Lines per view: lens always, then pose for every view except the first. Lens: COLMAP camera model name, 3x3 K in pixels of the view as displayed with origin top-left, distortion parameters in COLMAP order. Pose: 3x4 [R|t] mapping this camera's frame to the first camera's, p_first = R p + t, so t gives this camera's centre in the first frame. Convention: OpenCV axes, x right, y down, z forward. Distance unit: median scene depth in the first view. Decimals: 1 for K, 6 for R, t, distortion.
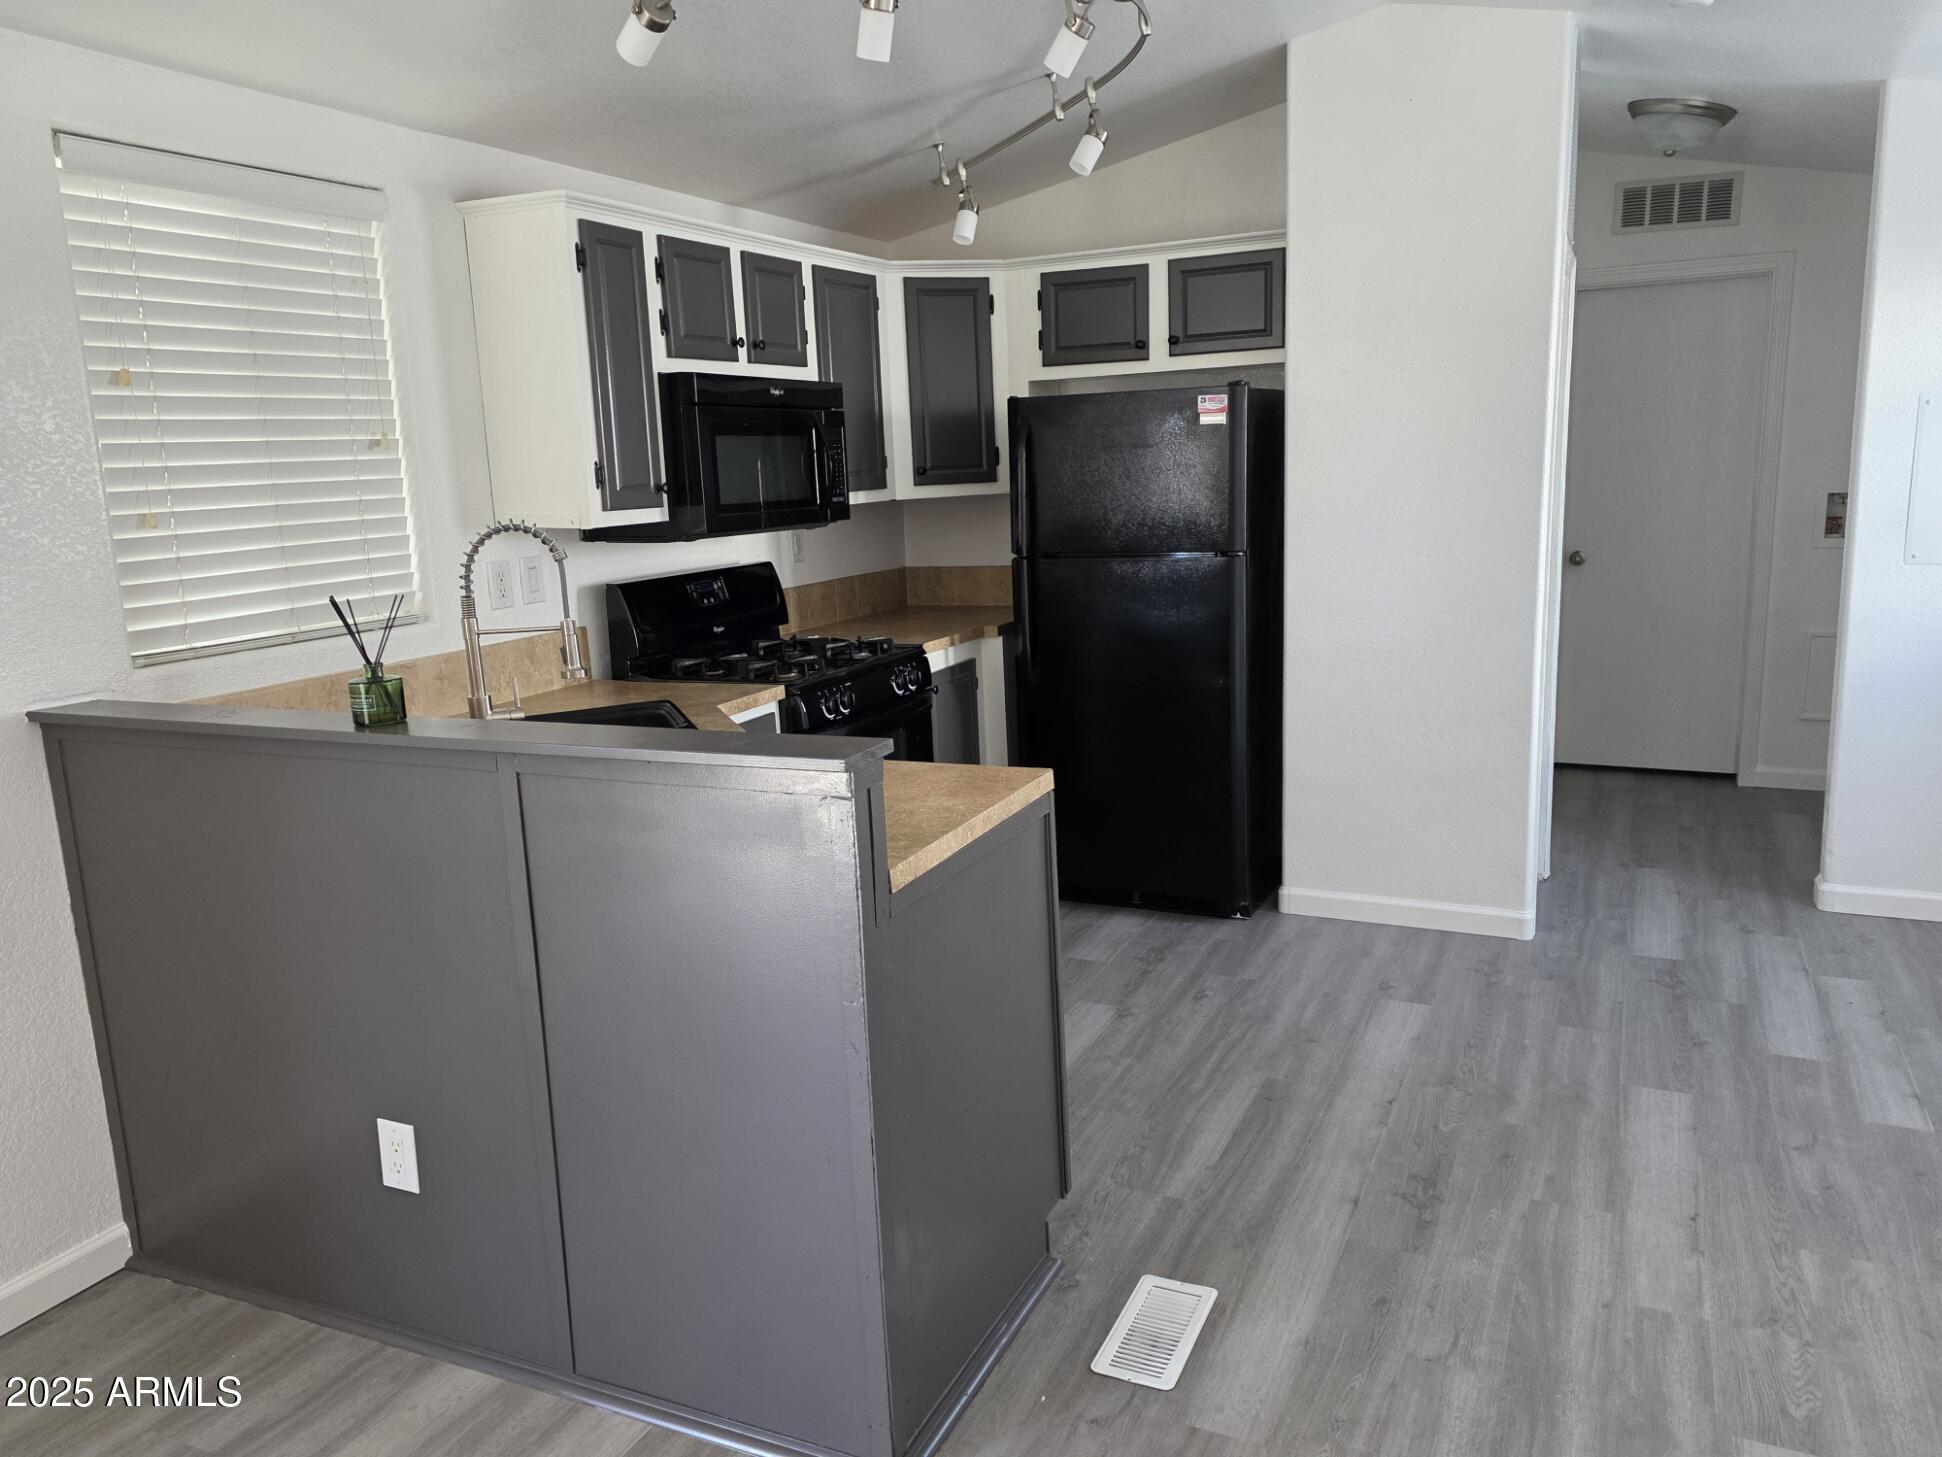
lens RADIAL K [[1424.3, 0, 971.0], [0, 1424.3, 728.5], [0, 0, 1]] dist [0.026721, -0.007511]
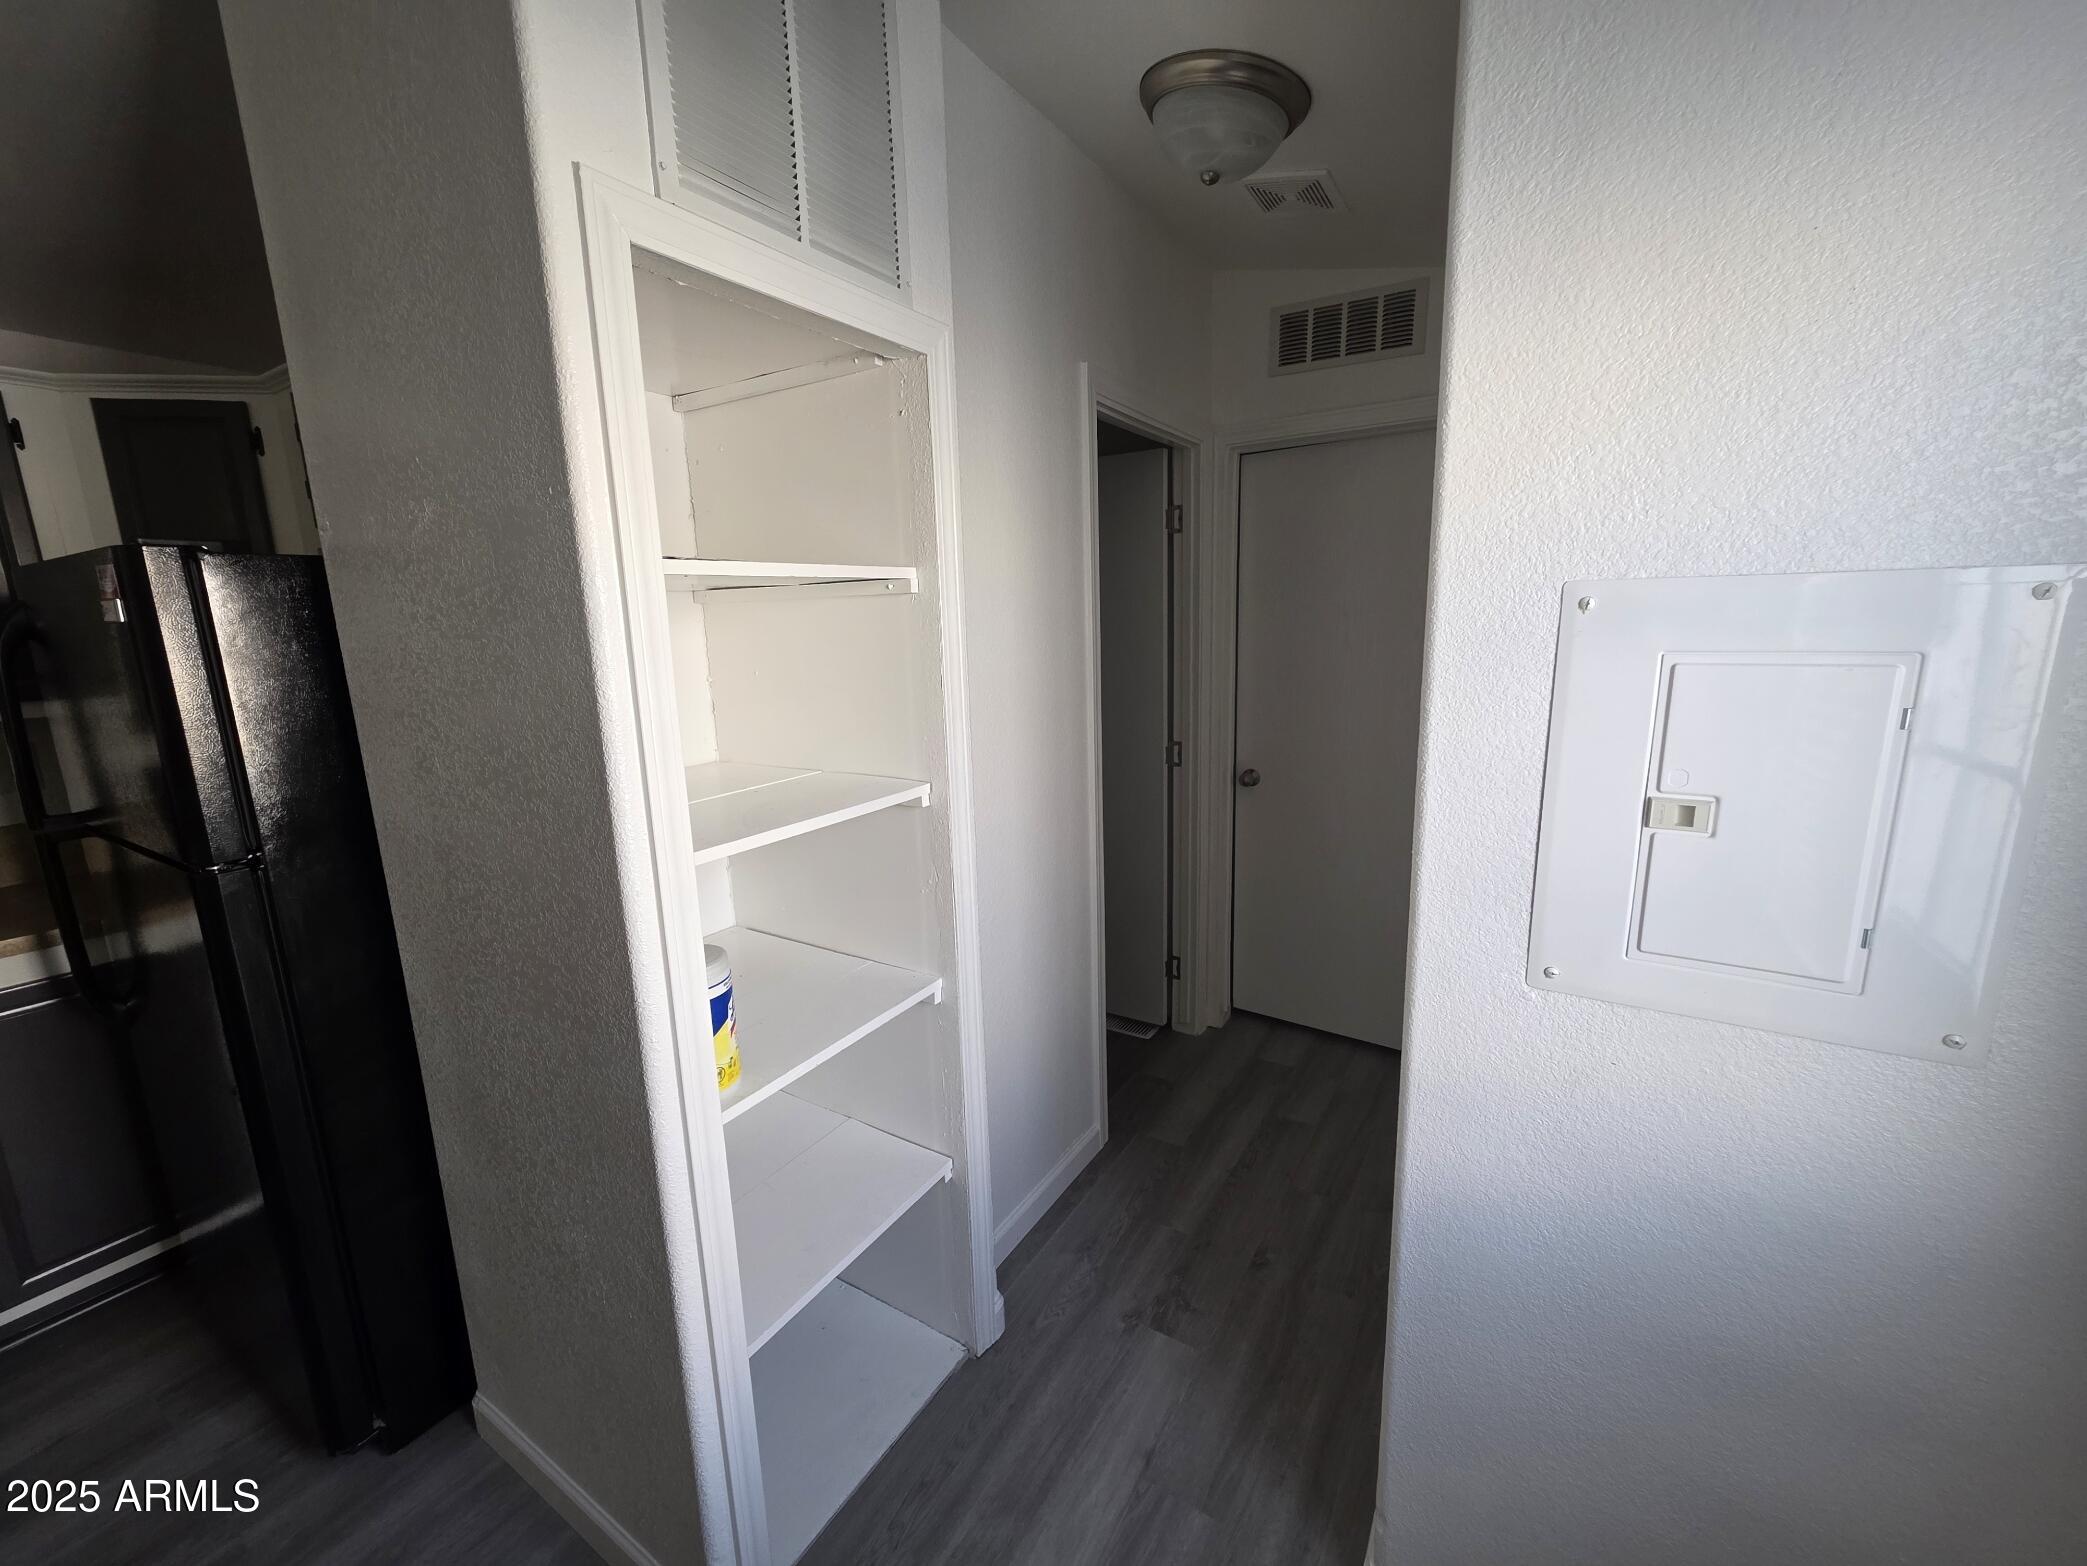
lens RADIAL K [[835.7, 0, 1043.5], [0, 835.7, 783.0], [0, 0, 1]] dist [0.000719, 0.000143]
pose [[0.992934, 0.039237, -0.111994, 0.509953], [-0.038752, 0.999228, 0.006504, -0.163122], [0.112163, -0.002118, 0.993688, 0.711617]]
